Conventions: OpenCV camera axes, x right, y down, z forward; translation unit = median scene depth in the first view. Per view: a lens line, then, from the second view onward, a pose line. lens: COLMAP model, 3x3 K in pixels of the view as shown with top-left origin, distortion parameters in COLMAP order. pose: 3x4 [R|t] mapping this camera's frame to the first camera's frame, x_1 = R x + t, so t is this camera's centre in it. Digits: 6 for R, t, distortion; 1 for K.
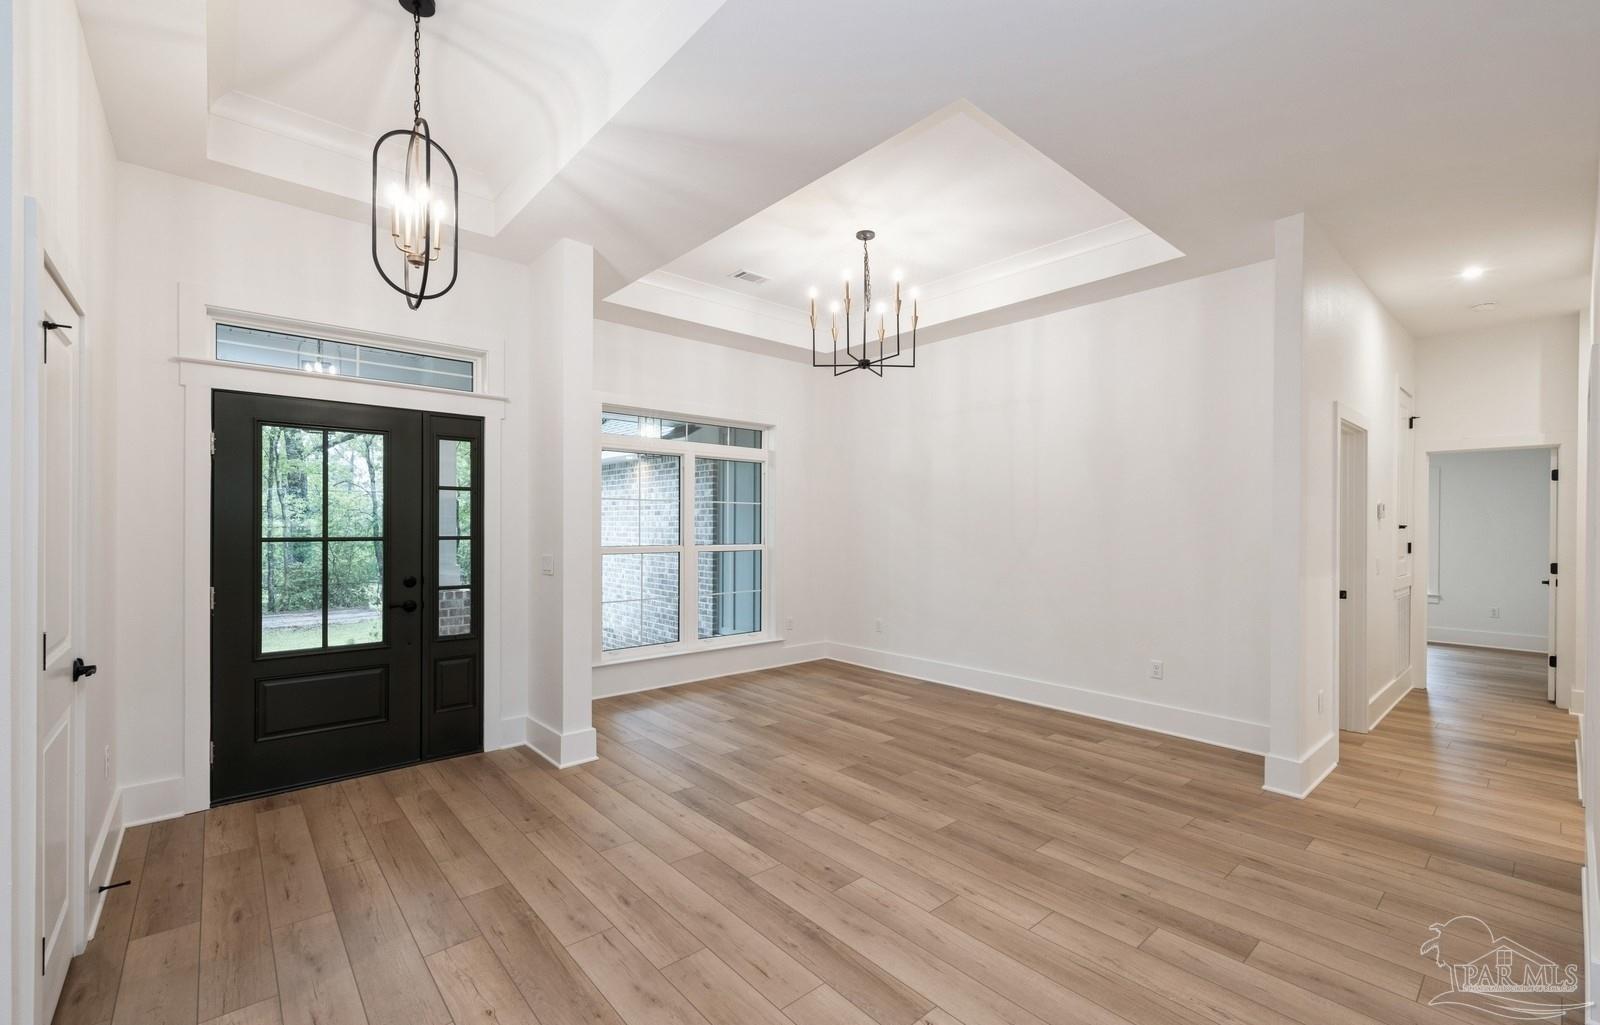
lens RADIAL K [[672.6, 0, 815.6], [0, 672.6, 525.5], [0, 0, 1]] dist [0.005601, -0.000124]
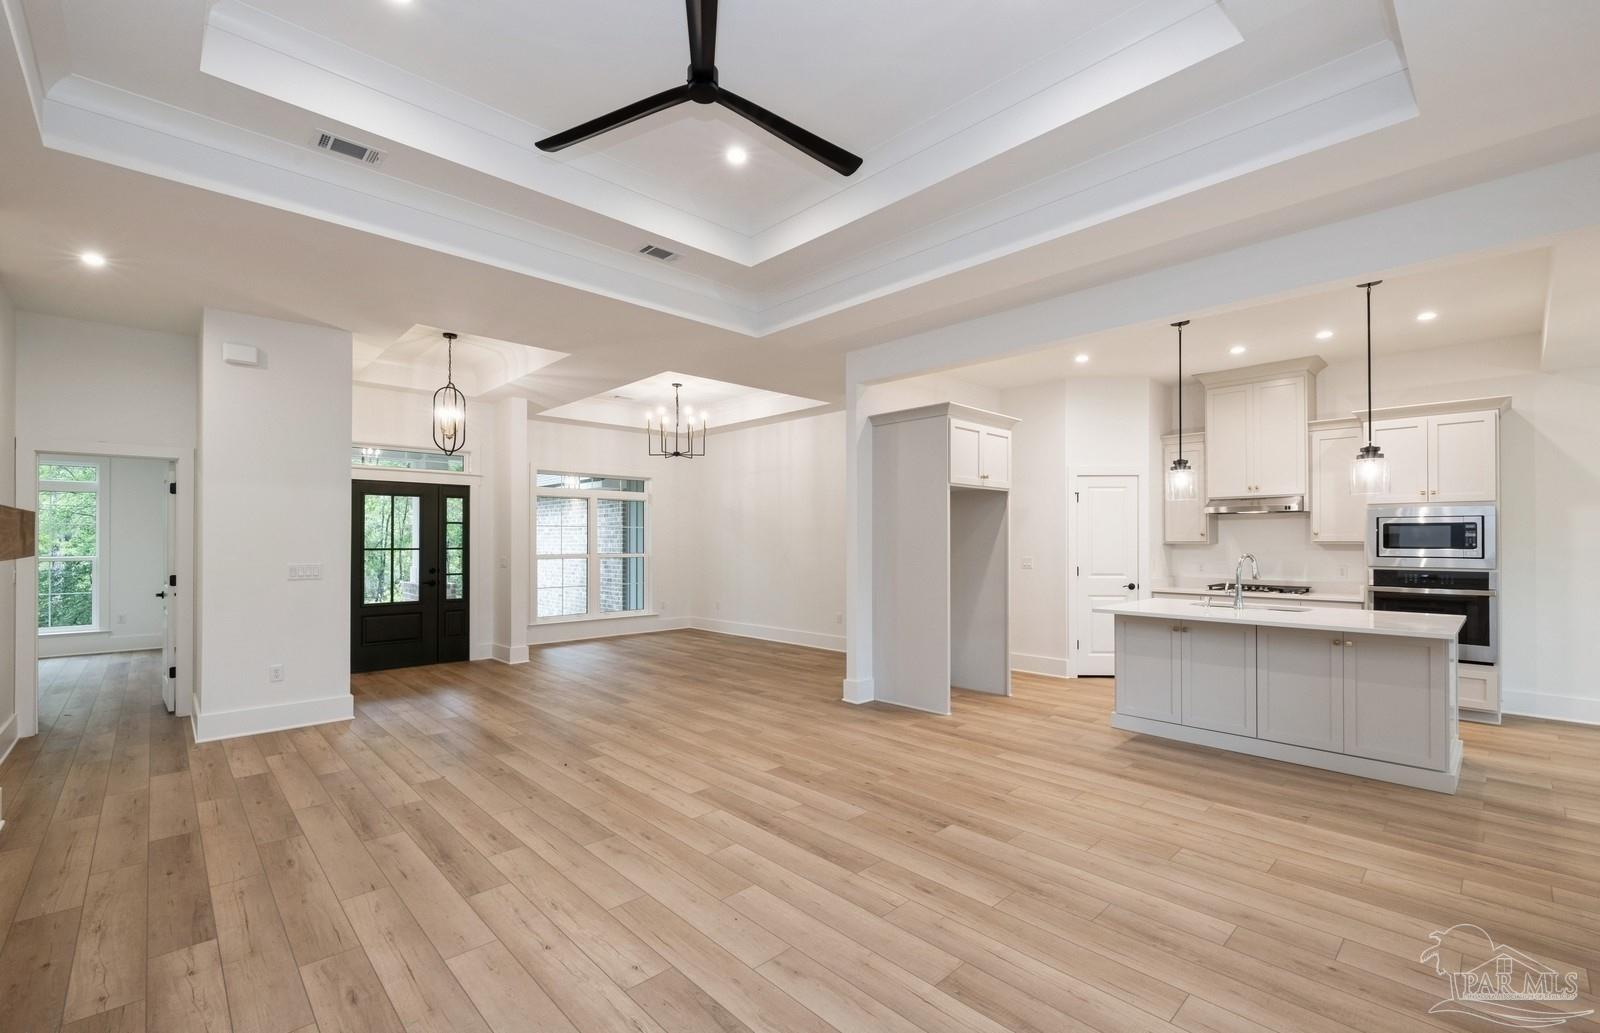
lens RADIAL K [[673.7, 0, 809.2], [0, 673.7, 534.6], [0, 0, 1]] dist [-0.001985, 0.001132]
pose [[0.999182, -0.004755, 0.040147, 0.395469], [0.005171, 0.999934, -0.010265, 0.003778], [-0.040096, 0.010464, 0.999141, -0.952115]]
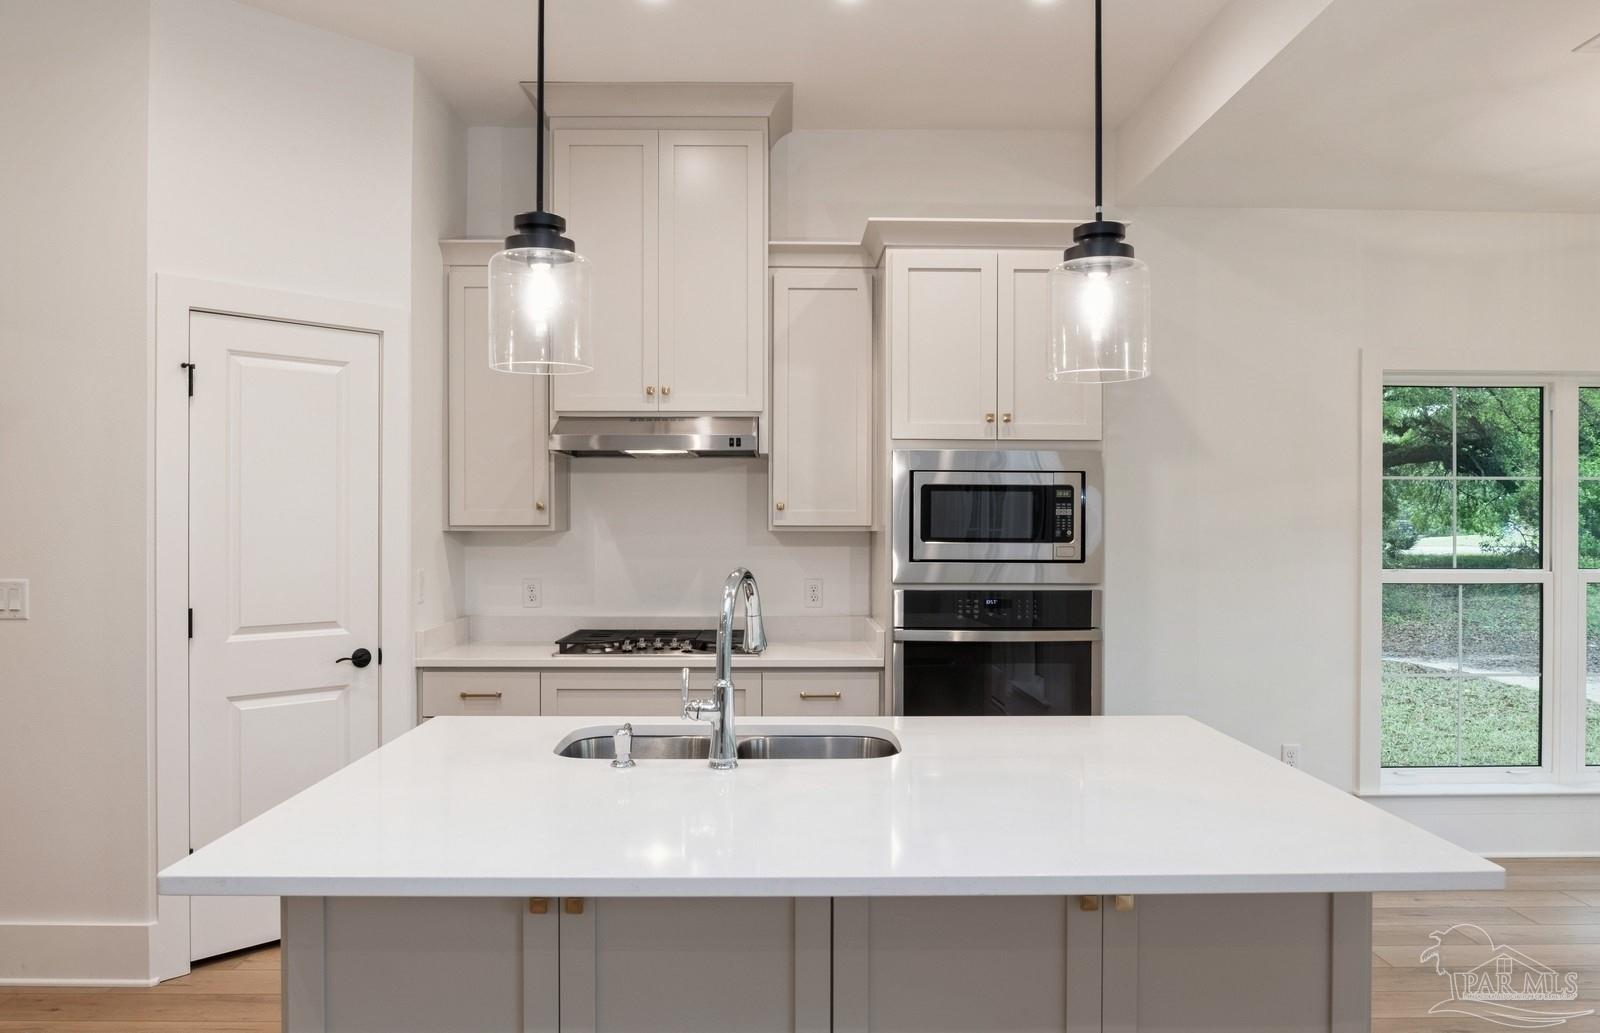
lens RADIAL K [[1099.3, 0, 789.2], [0, 1099.3, 520.6], [0, 0, 1]] dist [-0.026807, 0.004175]
pose [[0.656575, -0.003551, 0.754252, 0.796727], [0.002124, 0.999994, 0.002860, 0.001973], [-0.754258, -0.000276, 0.656578, -0.202805]]
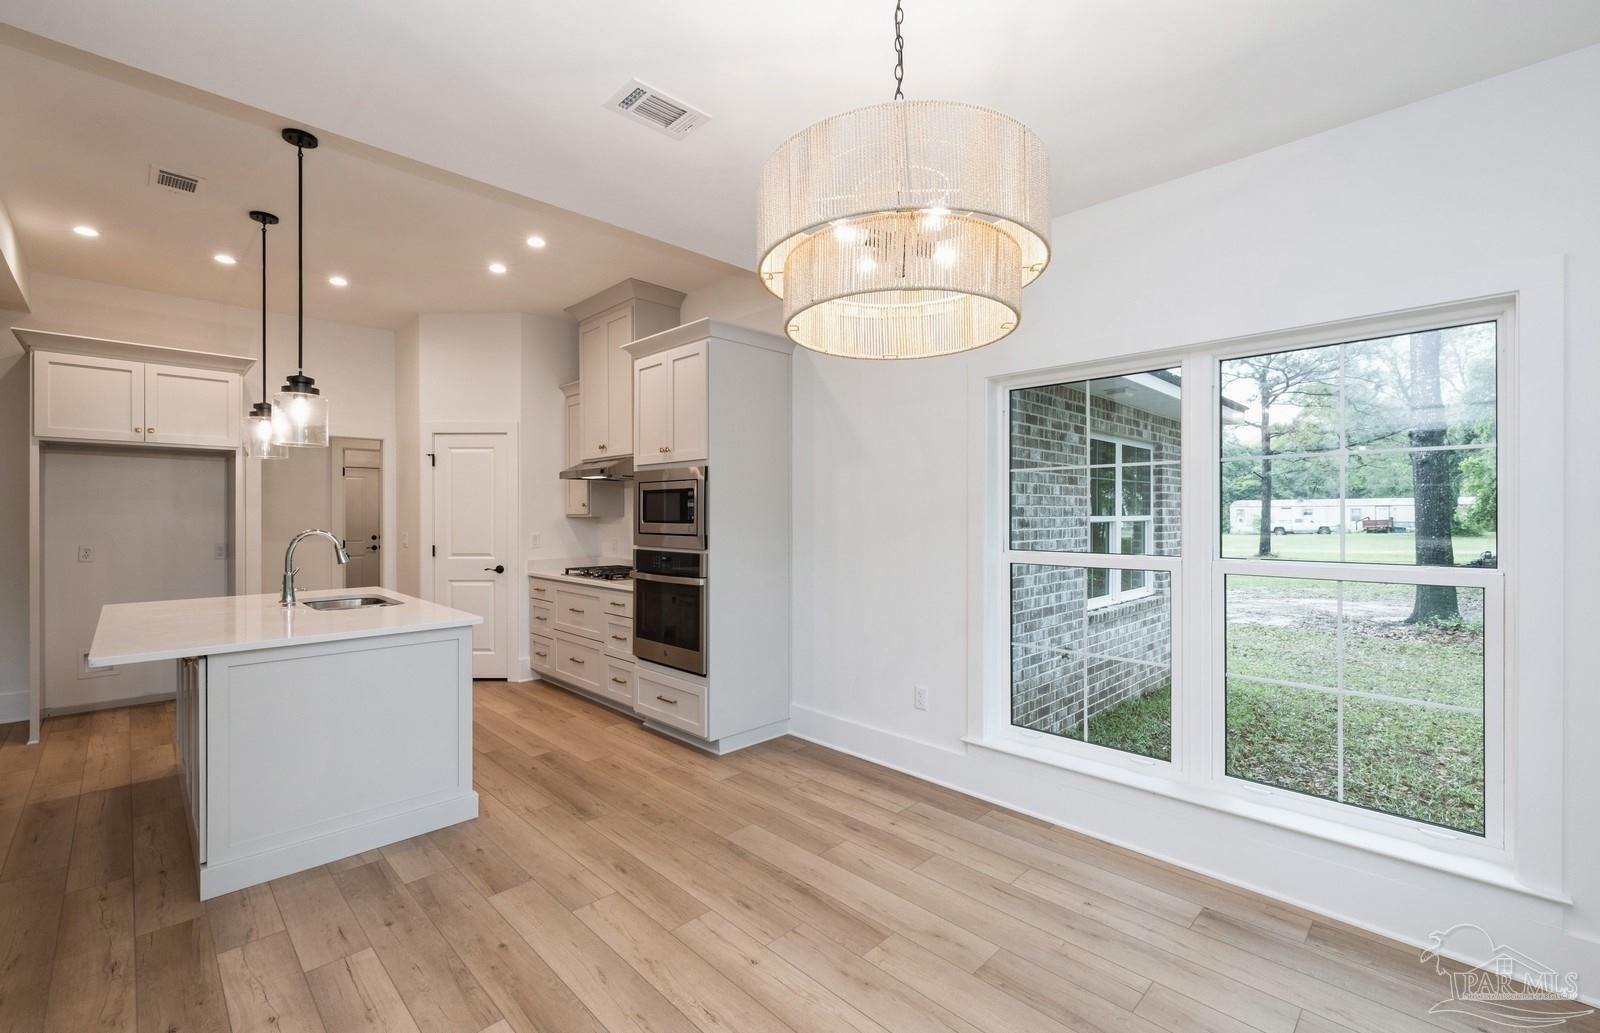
lens RADIAL K [[673.7, 0, 797.6], [0, 673.7, 508.0], [0, 0, 1]] dist [-0.001985, 0.001132]
pose [[0.998362, -0.006265, 0.056870, 1.760140], [0.006788, 0.999936, -0.009000, 0.011939], [-0.056810, 0.009372, 0.998341, -0.709050]]
